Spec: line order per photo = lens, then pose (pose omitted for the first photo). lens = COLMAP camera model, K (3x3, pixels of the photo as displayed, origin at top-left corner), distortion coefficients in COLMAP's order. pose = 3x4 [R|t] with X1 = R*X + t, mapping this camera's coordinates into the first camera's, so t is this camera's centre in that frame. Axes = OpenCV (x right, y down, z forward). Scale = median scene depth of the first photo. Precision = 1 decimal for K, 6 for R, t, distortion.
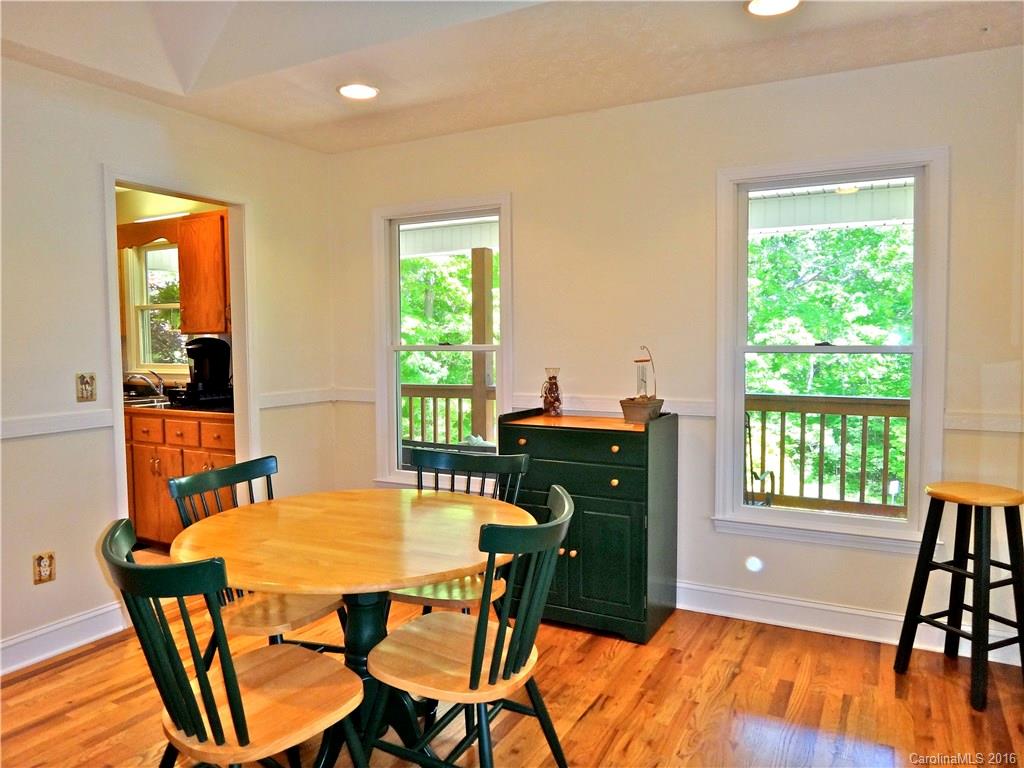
lens RADIAL K [[722.2, 0, 512.0], [0, 722.2, 384.0], [0, 0, 1]] dist [-0.027643, -0.003696]
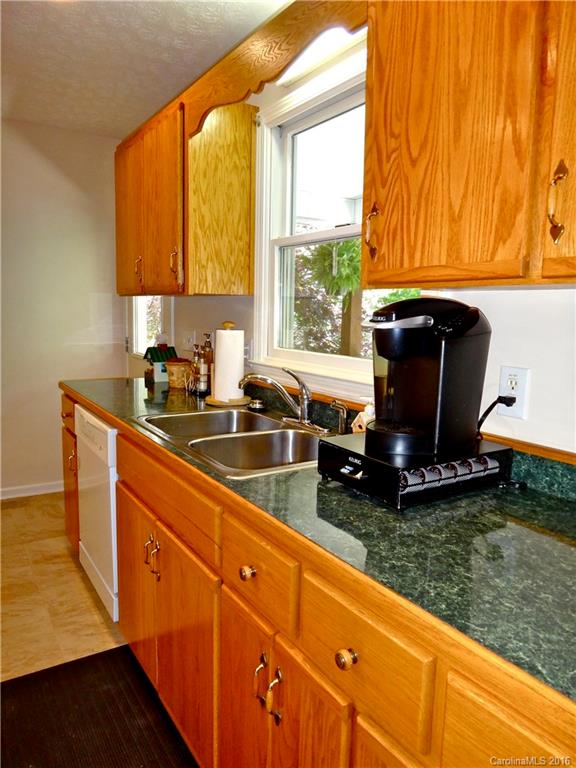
lens RADIAL K [[541.7, 0, 288.0], [0, 541.7, 384.0], [0, 0, 1]] dist [-0.027643, -0.003696]
pose [[0.876317, 0.094719, -0.472331, -0.331344], [-0.058015, 0.994094, 0.091716, -0.040356], [0.478229, -0.052970, 0.876636, 0.683008]]
